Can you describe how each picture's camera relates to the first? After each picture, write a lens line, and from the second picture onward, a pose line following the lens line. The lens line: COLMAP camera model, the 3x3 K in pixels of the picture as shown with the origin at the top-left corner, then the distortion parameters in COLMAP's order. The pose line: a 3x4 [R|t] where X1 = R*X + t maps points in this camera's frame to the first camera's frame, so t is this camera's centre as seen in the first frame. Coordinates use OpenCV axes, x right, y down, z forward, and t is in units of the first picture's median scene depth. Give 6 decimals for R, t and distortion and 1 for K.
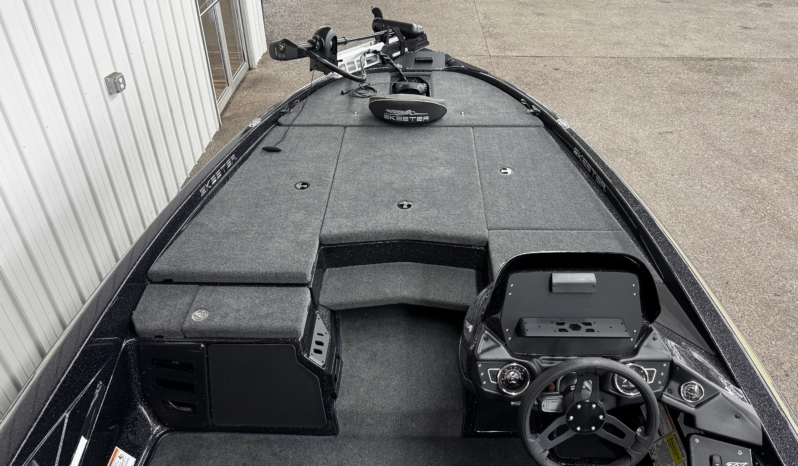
lens RADIAL K [[585.9, 0, 398.7], [0, 585.9, 237.1], [0, 0, 1]] dist [0.047728, -0.064558]
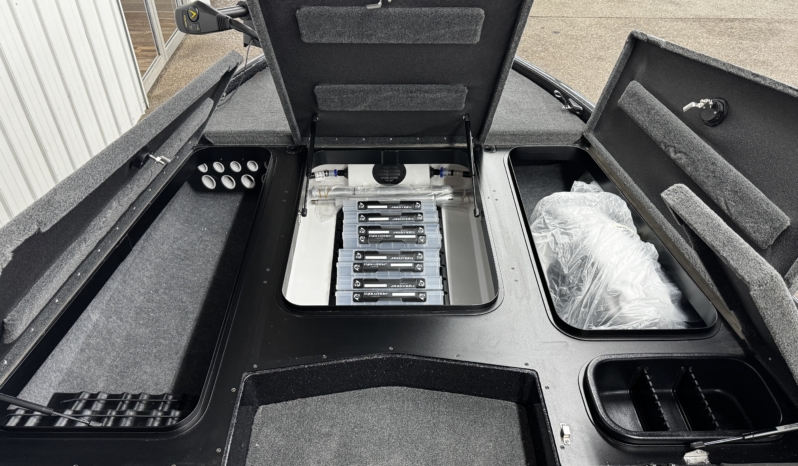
lens RADIAL K [[585.9, 0, 399.3], [0, 585.9, 224.8], [0, 0, 1]] dist [0.047728, -0.064558]
pose [[0.998690, -0.018056, 0.047884, -0.006227], [0.015631, 0.998600, 0.050541, -0.104166], [-0.048729, -0.049726, 0.997573, 0.285630]]
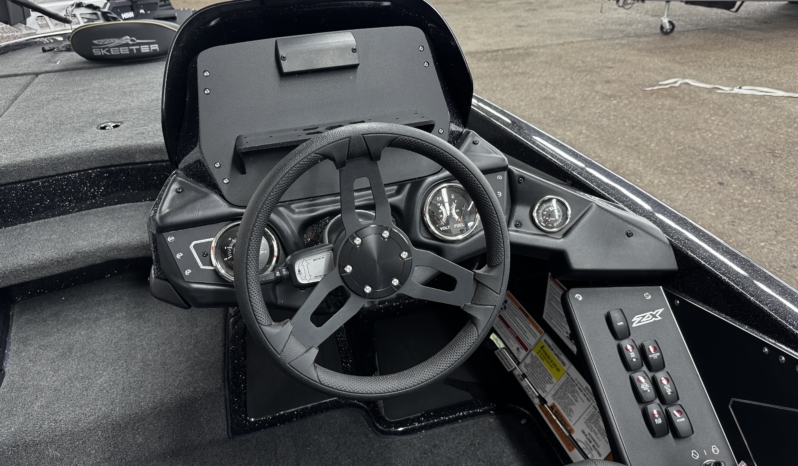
lens RADIAL K [[585.9, 0, 402.5], [0, 585.9, 229.0], [0, 0, 1]] dist [0.047728, -0.064558]
pose [[0.946908, -0.171078, 0.272208, 0.090059], [0.206451, 0.972599, -0.106904, 0.145139], [-0.246460, 0.157426, 0.956282, 0.223245]]
